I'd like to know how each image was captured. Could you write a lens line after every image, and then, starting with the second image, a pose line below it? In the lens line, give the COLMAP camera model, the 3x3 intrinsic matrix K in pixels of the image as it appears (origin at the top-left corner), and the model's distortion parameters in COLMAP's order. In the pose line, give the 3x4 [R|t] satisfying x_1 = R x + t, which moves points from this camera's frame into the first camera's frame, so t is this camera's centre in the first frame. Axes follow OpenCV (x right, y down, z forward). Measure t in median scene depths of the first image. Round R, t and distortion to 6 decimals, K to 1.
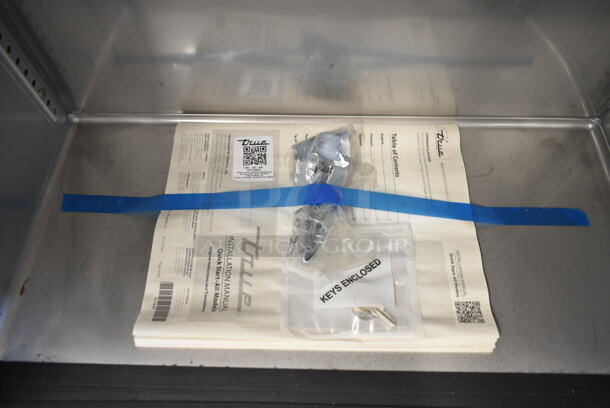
lens RADIAL K [[468.3, 0, 307.5], [0, 468.3, 202.0], [0, 0, 1]] dist [-0.009263, -0.002096]
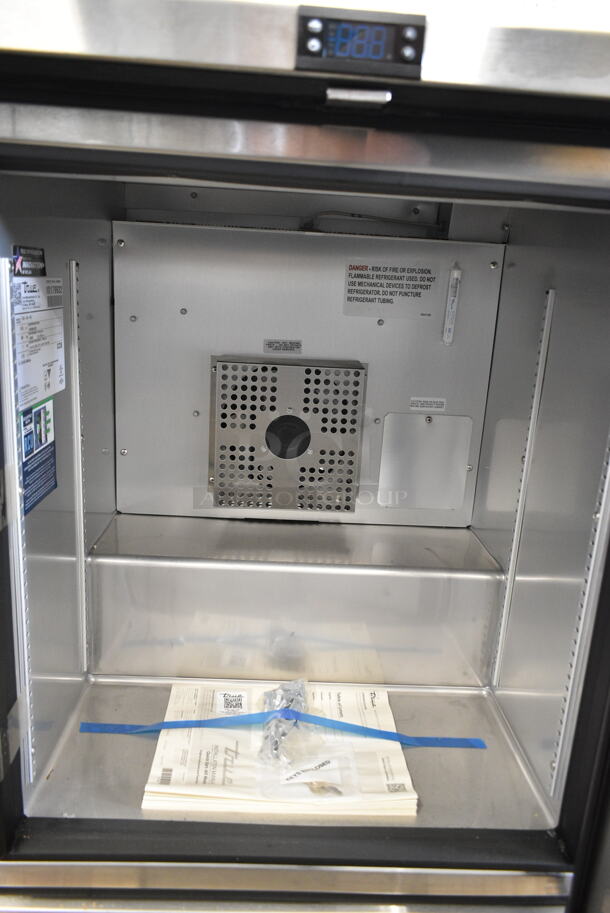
lens RADIAL K [[700.9, 0, 304.1], [0, 700.9, 457.7], [0, 0, 1]] dist [-0.009263, -0.002096]
pose [[0.996098, 0.052471, 0.070965, -0.099031], [0.015177, 0.690263, -0.723400, 0.930796], [-0.086942, 0.721654, 0.686773, -0.936962]]
